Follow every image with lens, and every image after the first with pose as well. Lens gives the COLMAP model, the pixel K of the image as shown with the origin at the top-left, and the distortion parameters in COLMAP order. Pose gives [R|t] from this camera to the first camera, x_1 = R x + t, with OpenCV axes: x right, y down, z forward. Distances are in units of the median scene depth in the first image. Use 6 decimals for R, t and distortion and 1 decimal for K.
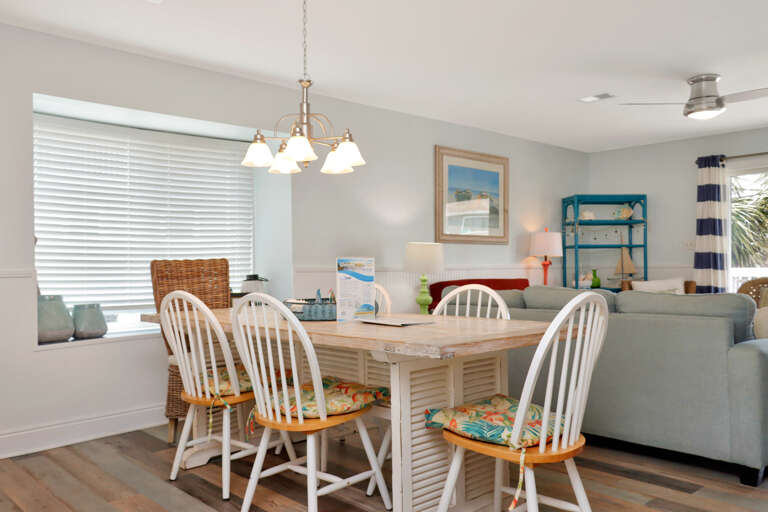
lens RADIAL K [[634.9, 0, 383.6], [0, 634.9, 267.5], [0, 0, 1]] dist [0.010491, -0.005075]
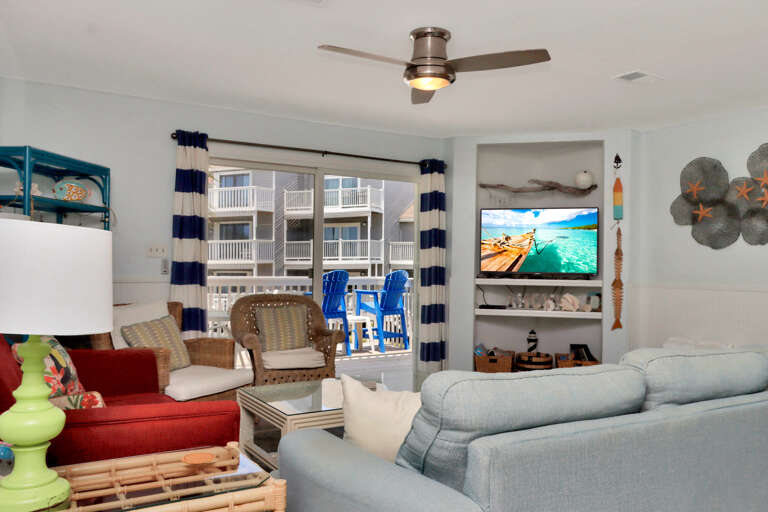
lens RADIAL K [[619.5, 0, 382.5], [0, 619.5, 269.2], [0, 0, 1]] dist [-0.002654, -0.001526]
pose [[0.217657, 0.008302, 0.975990, -0.139610], [-0.015102, 0.999873, -0.005137, -0.015460], [-0.975908, -0.013621, 0.217755, 0.630140]]
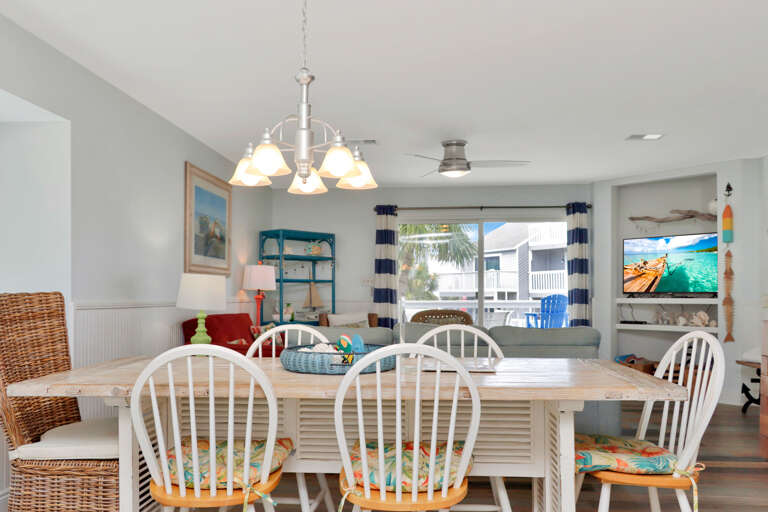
lens RADIAL K [[637.2, 0, 387.2], [0, 637.2, 285.7], [0, 0, 1]] dist [0.013116, 0.002538]
pose [[0.730510, 0.017860, 0.682669, -0.274249], [-0.005143, 0.999773, -0.020653, -0.005245], [-0.682883, 0.011576, 0.730436, 0.157816]]
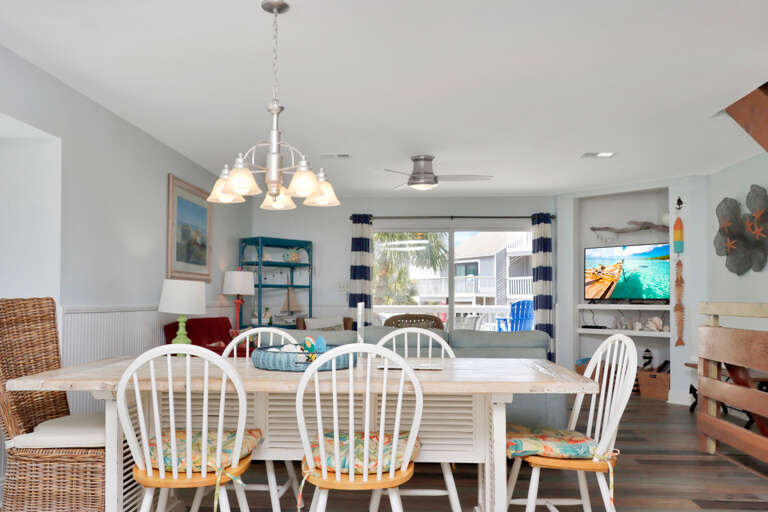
lens RADIAL K [[629.8, 0, 385.2], [0, 629.8, 283.3], [0, 0, 1]] dist [0.009771, 0.000911]
pose [[0.713282, 0.028782, 0.700286, -0.292260], [-0.009146, 0.999454, -0.031763, -0.006561], [-0.700818, 0.016251, 0.713155, 0.117348]]
